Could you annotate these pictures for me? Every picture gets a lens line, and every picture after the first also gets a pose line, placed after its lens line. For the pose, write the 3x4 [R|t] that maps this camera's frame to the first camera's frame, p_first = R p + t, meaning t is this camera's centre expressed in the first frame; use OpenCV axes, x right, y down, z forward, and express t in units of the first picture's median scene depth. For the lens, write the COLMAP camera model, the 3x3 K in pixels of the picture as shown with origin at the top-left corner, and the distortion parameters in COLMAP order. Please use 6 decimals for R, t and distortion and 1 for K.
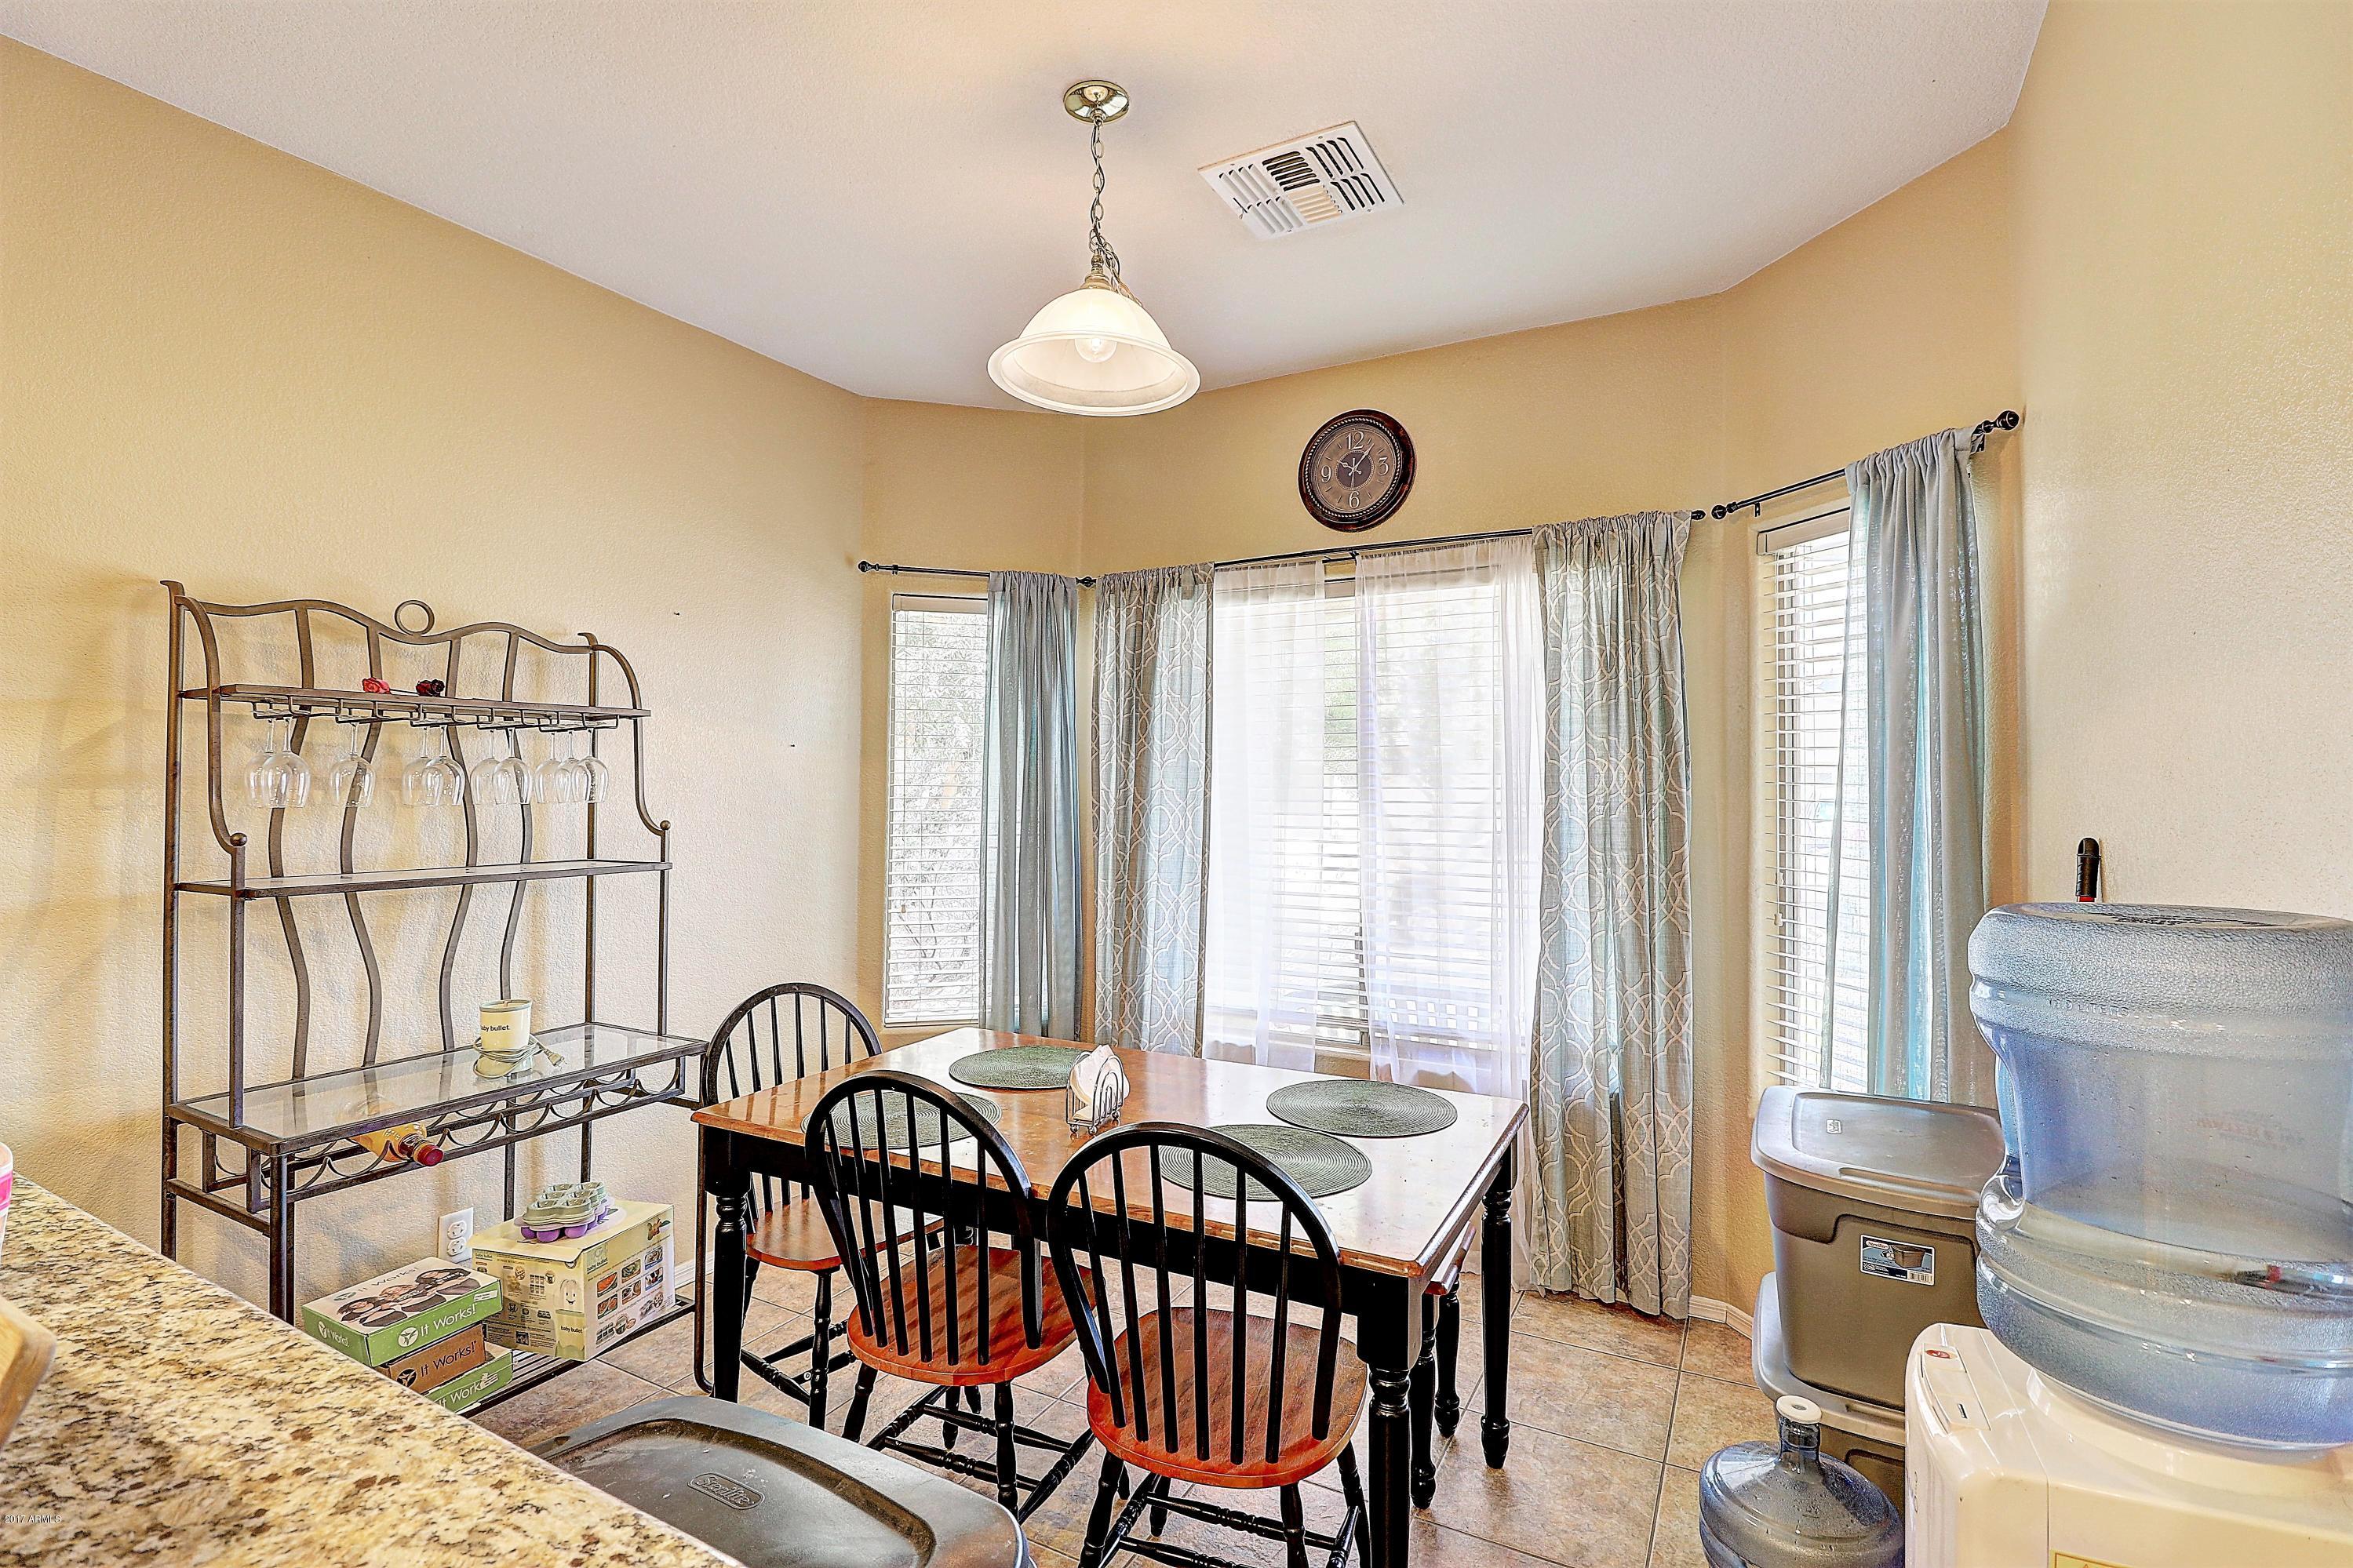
lens RADIAL K [[1088.7, 0, 1165.1], [0, 1088.7, 762.8], [0, 0, 1]] dist [-0.009531, -0.005751]
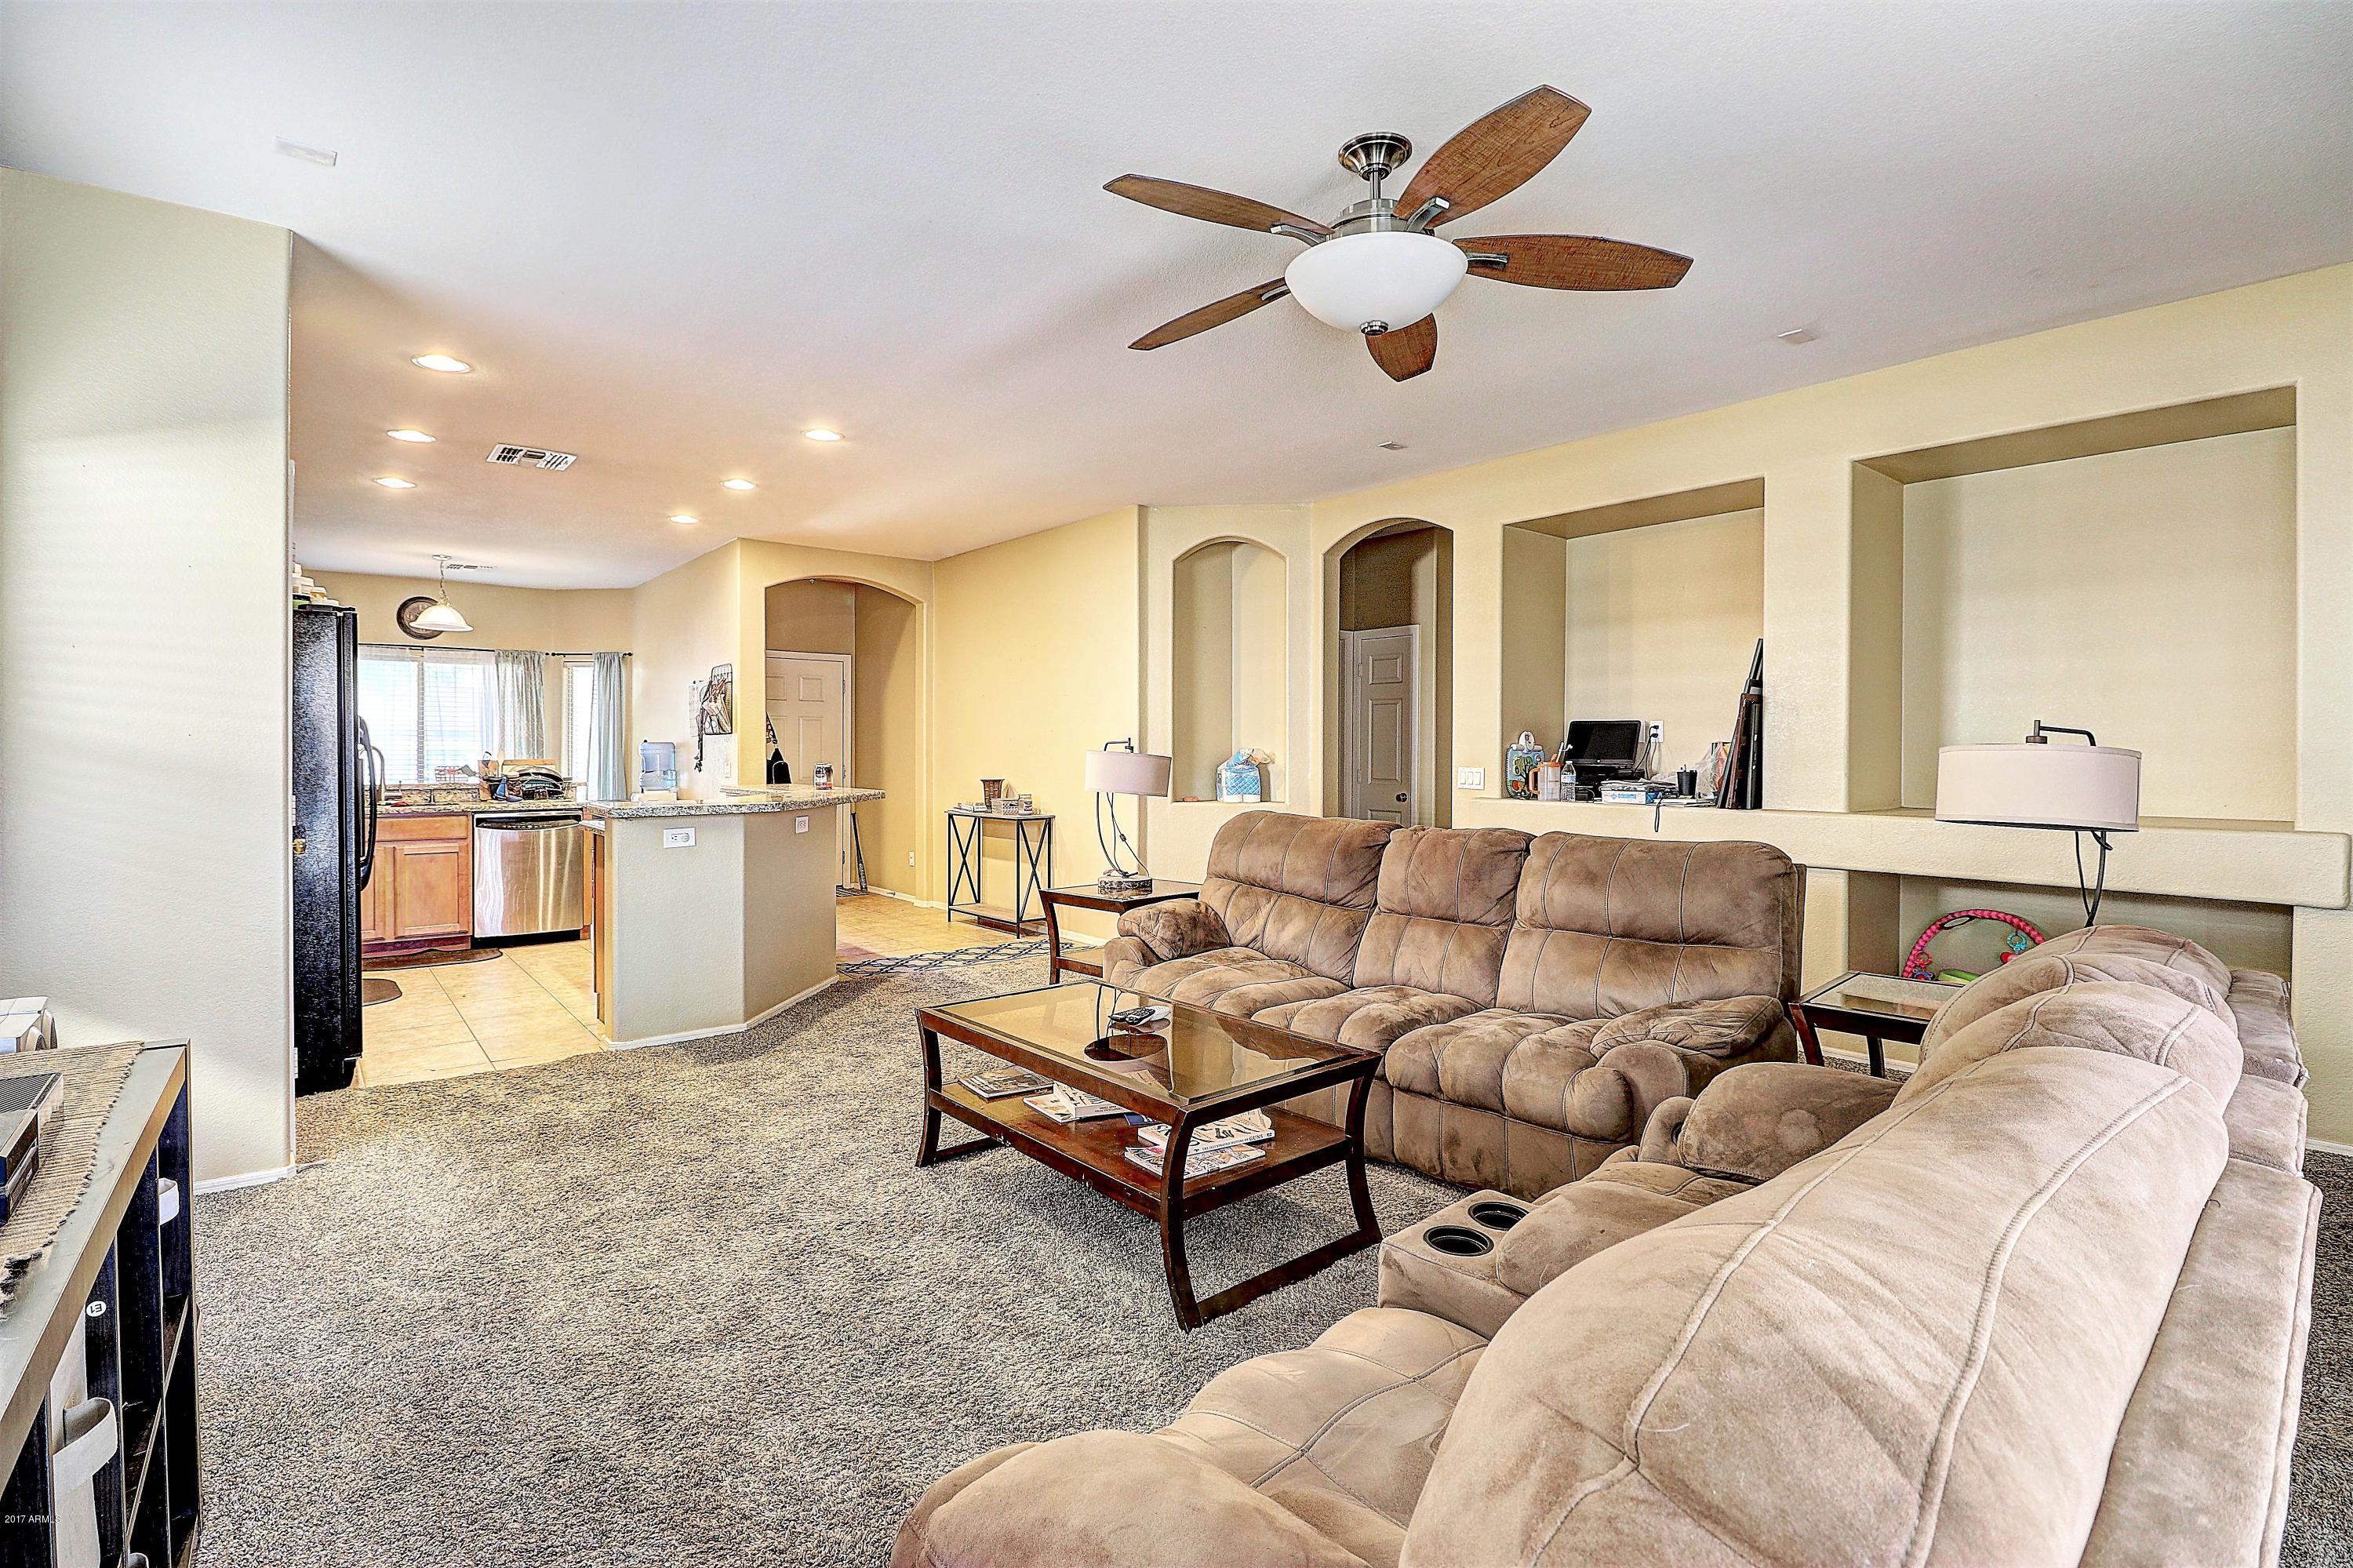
lens RADIAL K [[1088.9, 0, 1174.7], [0, 1088.9, 760.8], [0, 0, 1]] dist [-0.009531, -0.005751]
pose [[0.366831, -0.009445, 0.930240, -2.152092], [-0.023050, 0.999549, 0.019239, 0.001888], [-0.930002, -0.028500, 0.366448, -2.309955]]
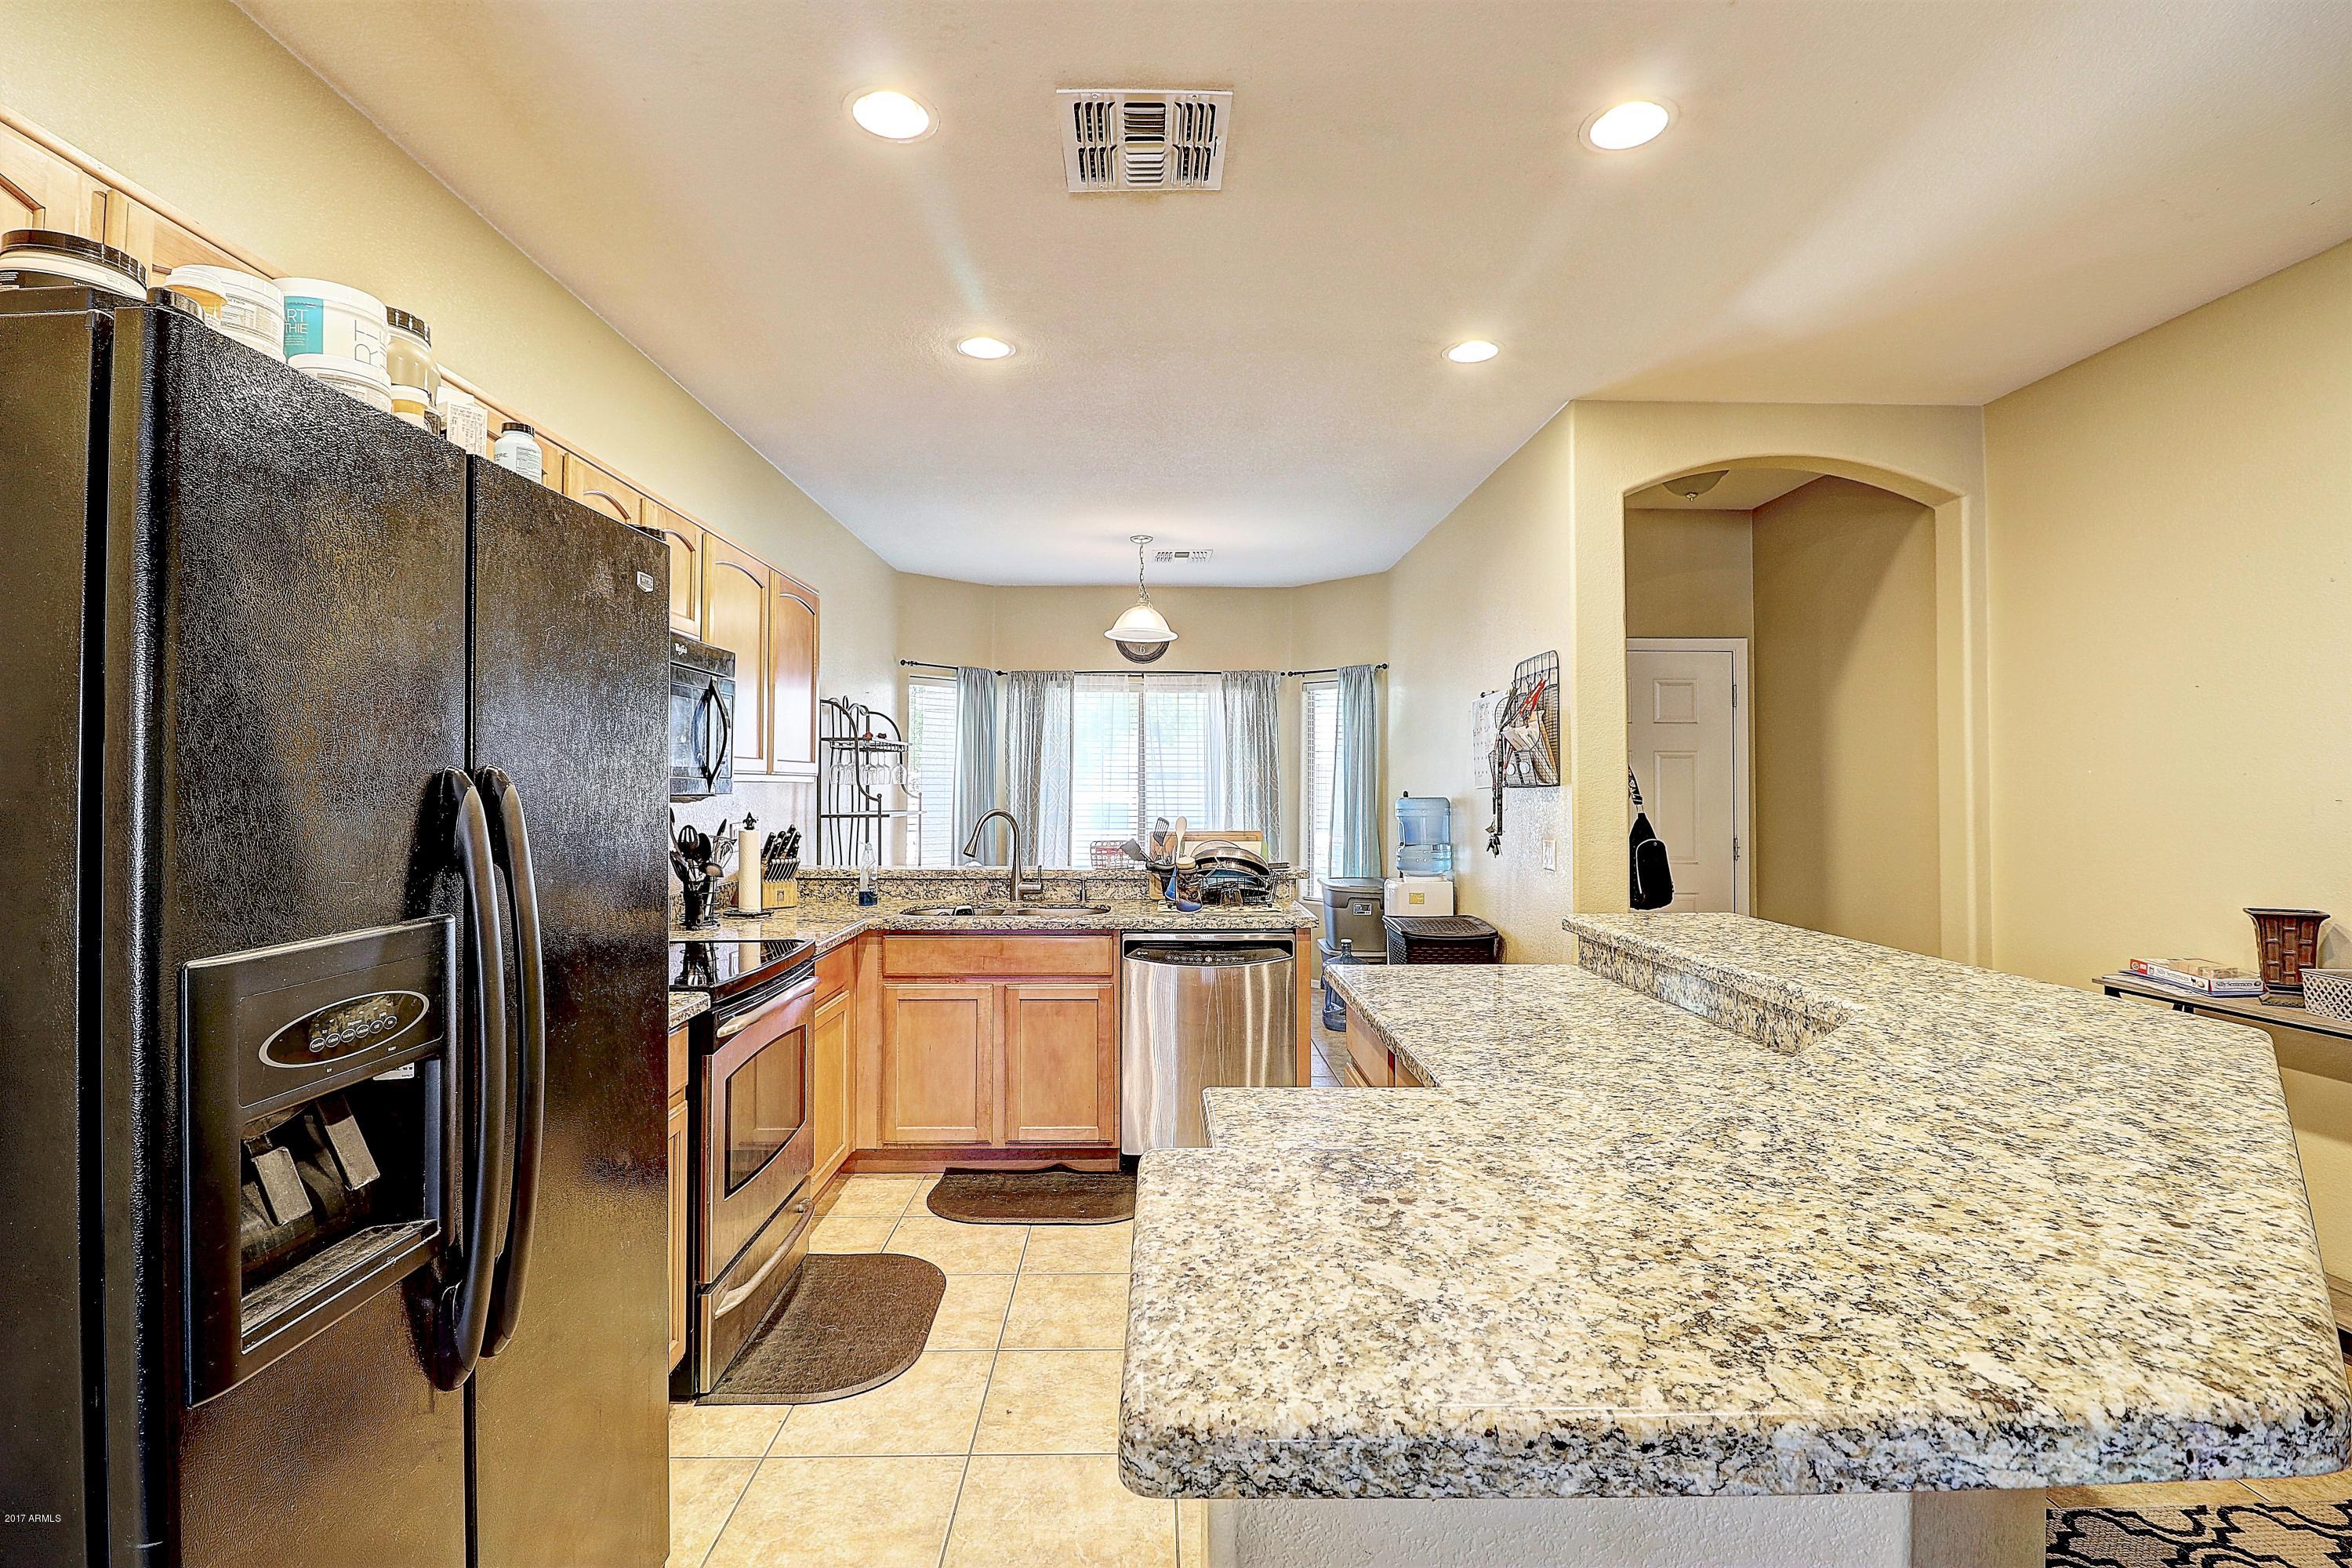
lens RADIAL K [[1088.4, 0, 1167.0], [0, 1088.4, 776.0], [0, 0, 1]] dist [-0.009531, -0.005751]
pose [[0.865925, 0.003992, 0.500158, -1.110743], [-0.011084, 0.999876, 0.011208, -0.011394], [-0.500051, -0.015249, 0.865862, -1.179969]]
